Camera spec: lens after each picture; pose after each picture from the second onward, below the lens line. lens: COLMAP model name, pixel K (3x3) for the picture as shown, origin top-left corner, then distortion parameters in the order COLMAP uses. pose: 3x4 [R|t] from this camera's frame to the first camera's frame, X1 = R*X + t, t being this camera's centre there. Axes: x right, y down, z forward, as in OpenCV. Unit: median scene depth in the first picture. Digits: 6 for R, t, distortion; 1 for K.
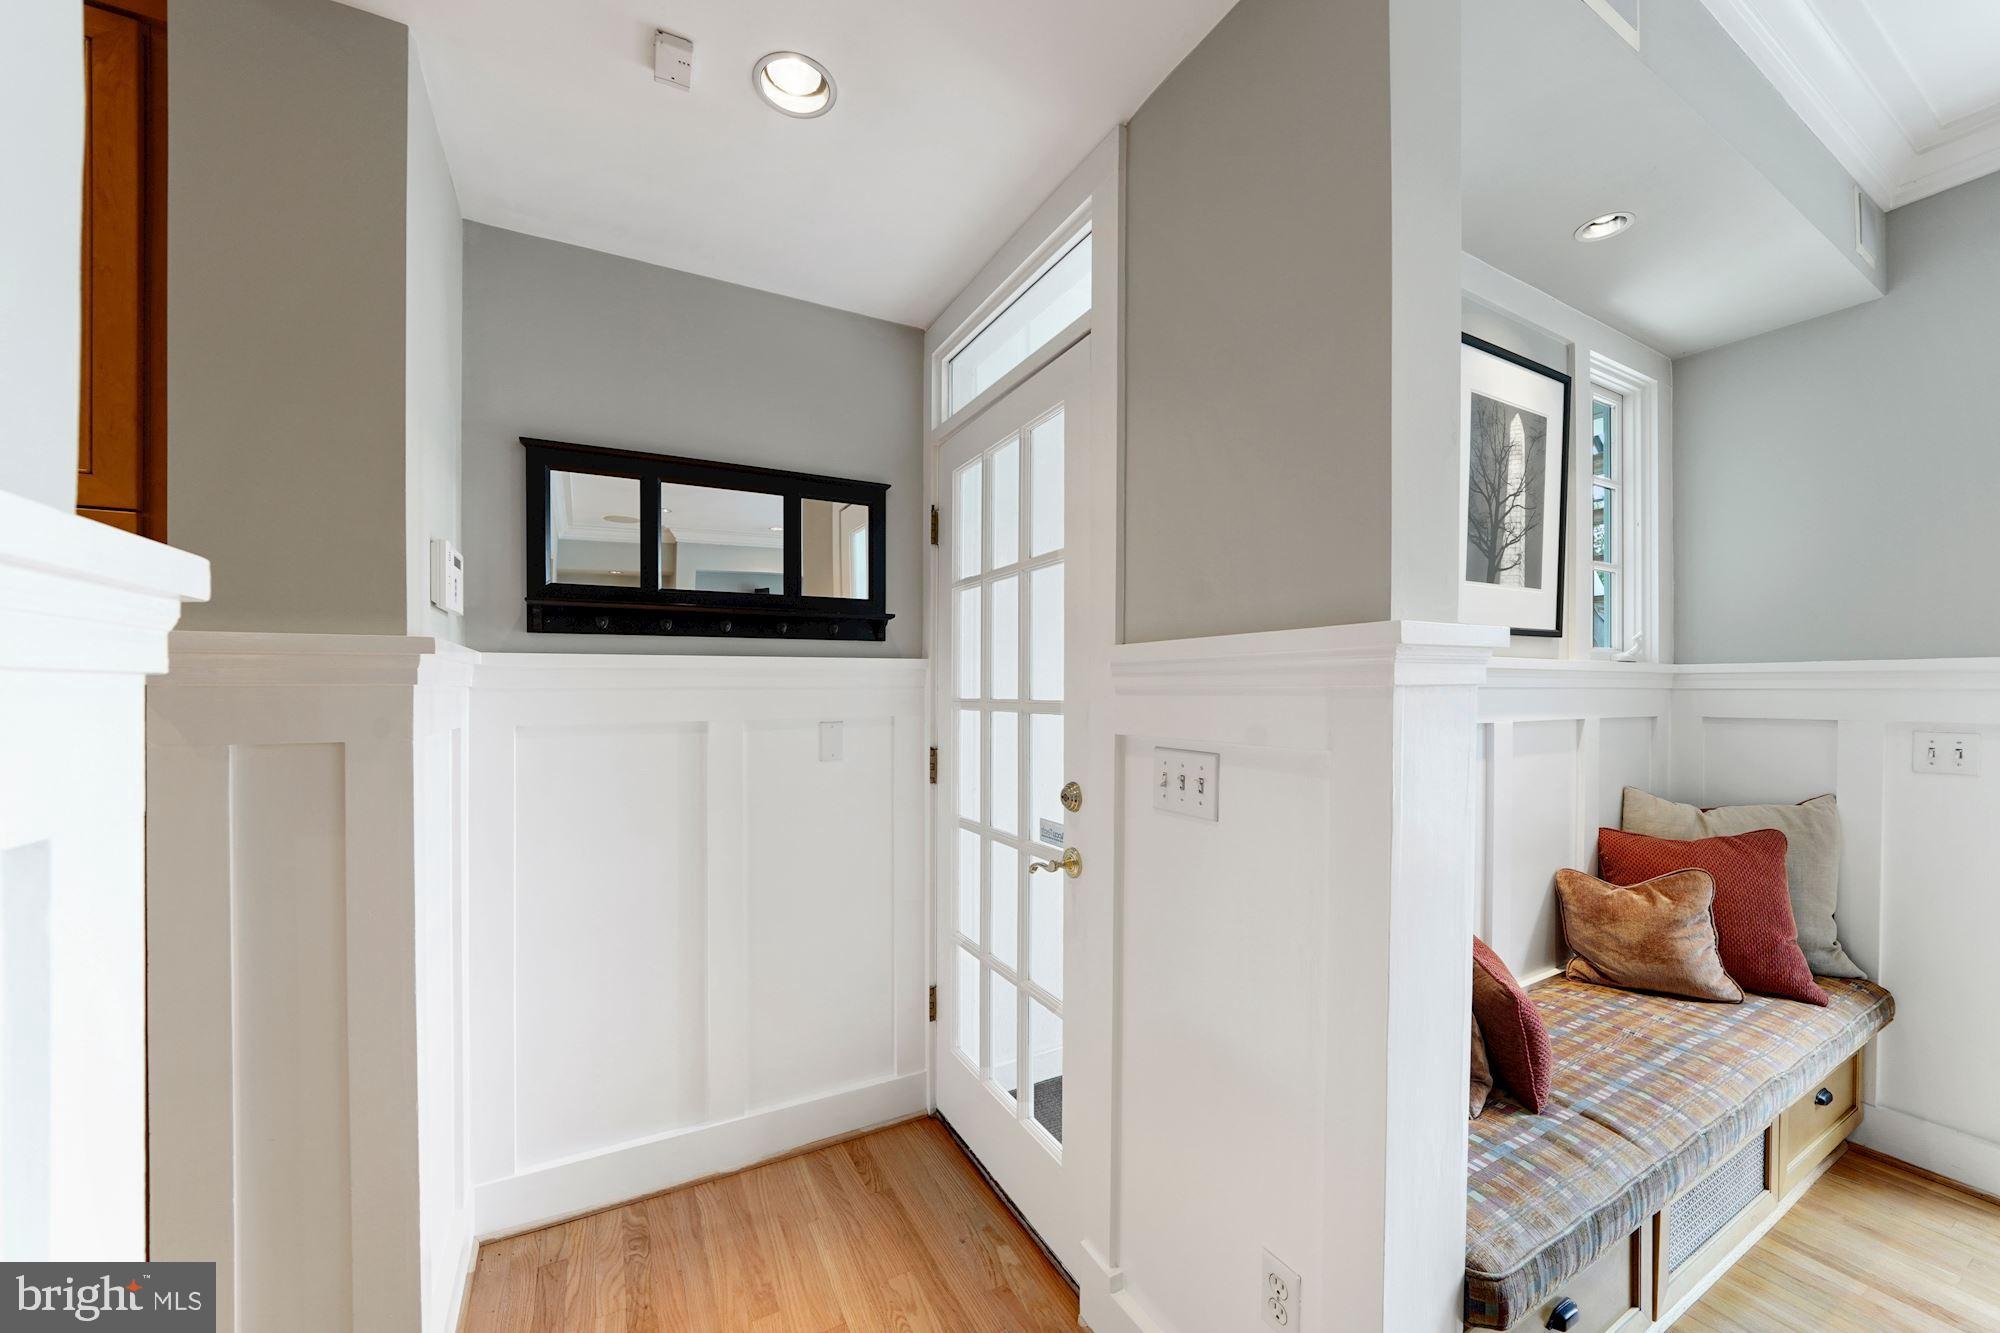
lens RADIAL K [[715.0, 0, 1012.8], [0, 715.0, 667.9], [0, 0, 1]] dist [-0.008292, 0.000344]
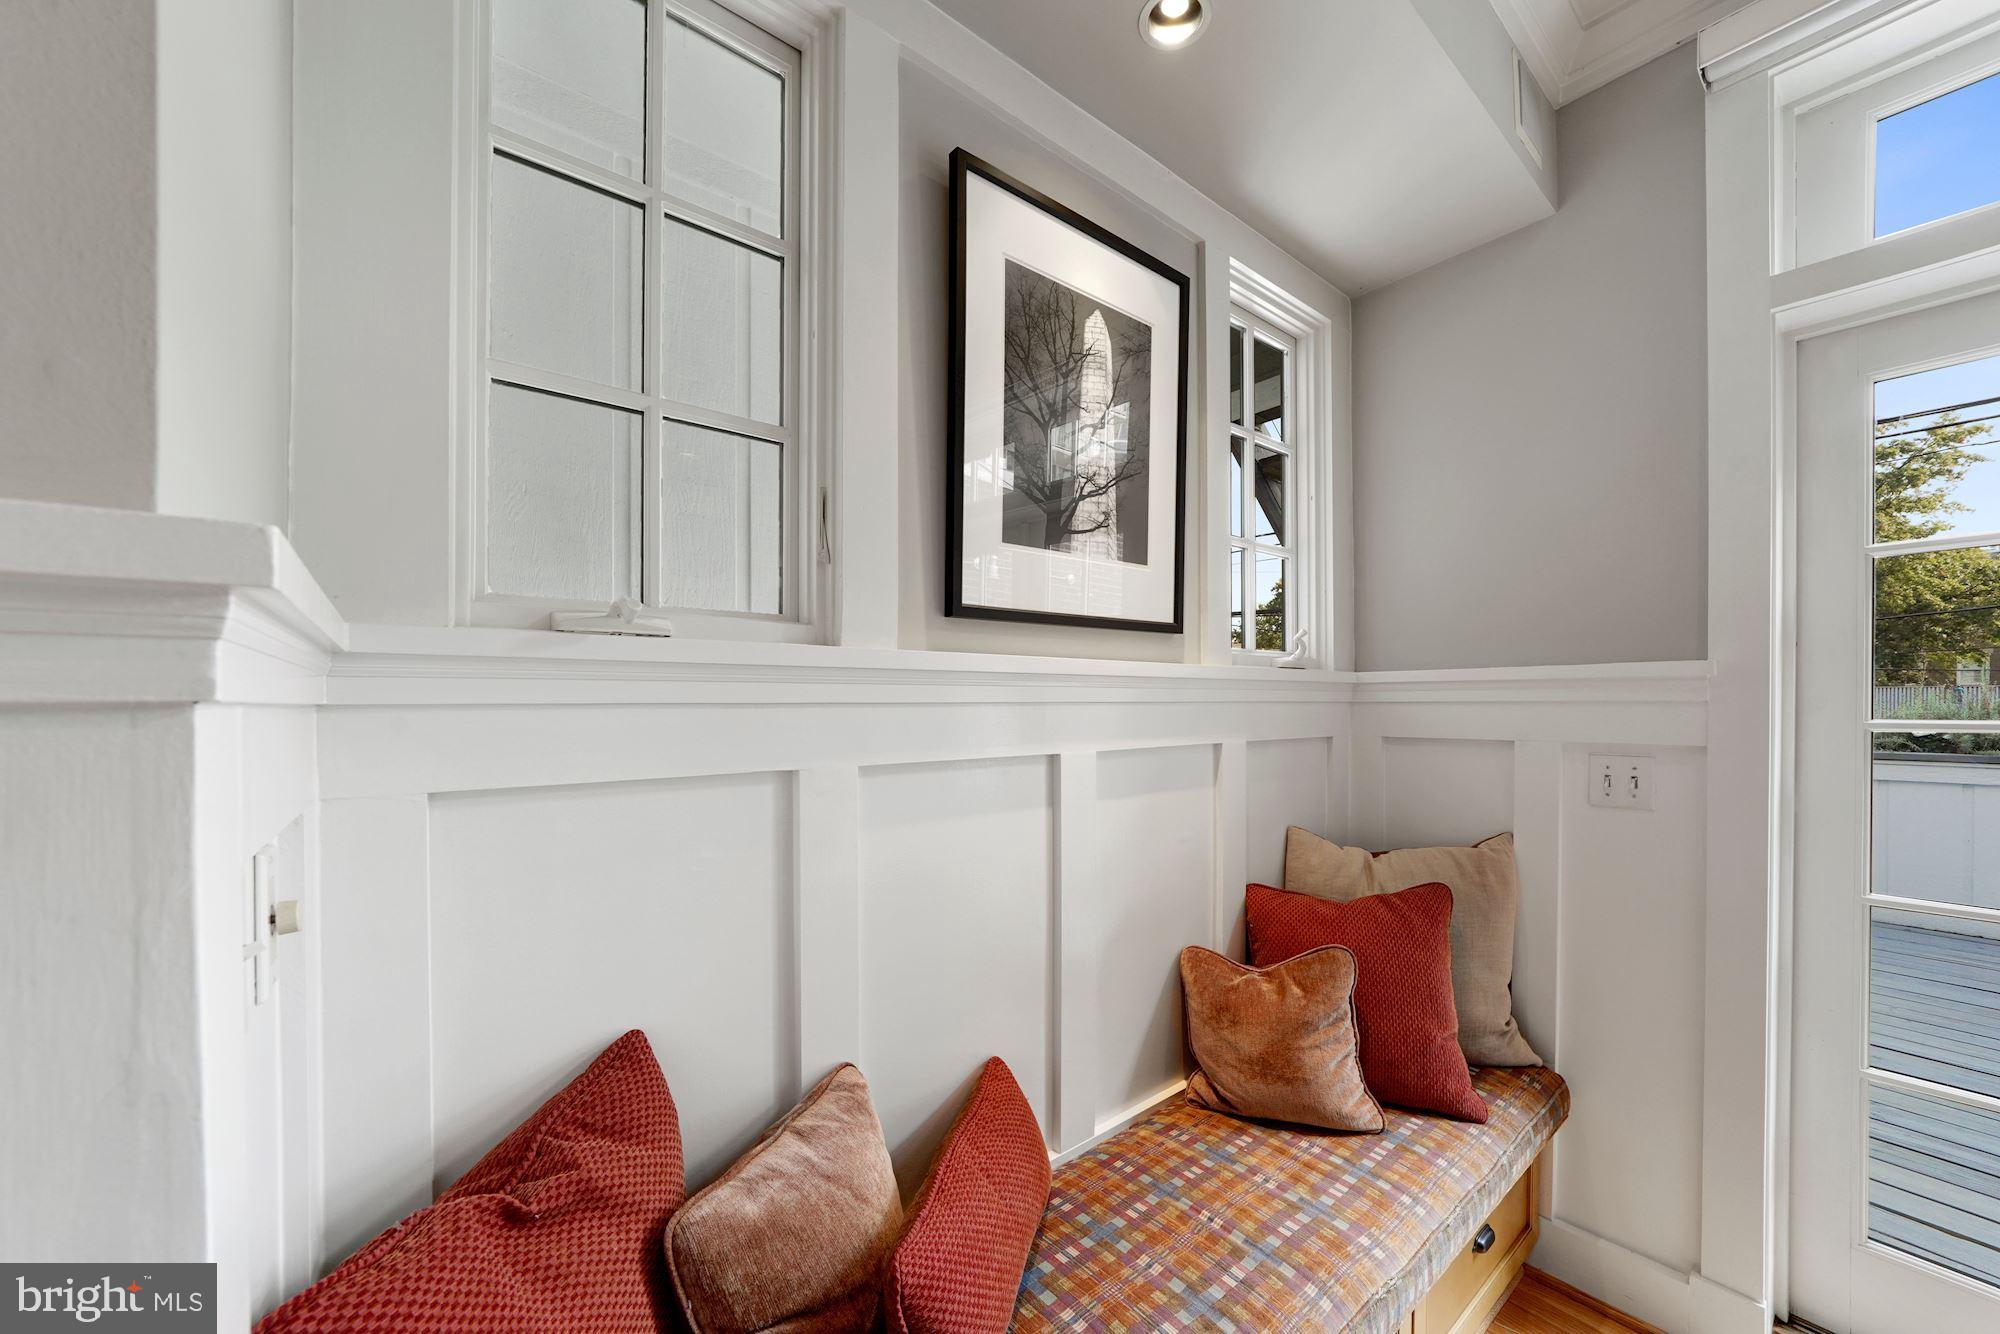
lens RADIAL K [[724.8, 0, 997.1], [0, 724.8, 675.4], [0, 0, 1]] dist [-0.011719, -0.000128]
pose [[0.985815, 0.001722, 0.167825, 0.484899], [-0.000742, 0.999982, -0.005906, 0.005343], [-0.167832, 0.005698, 0.985799, 0.313869]]
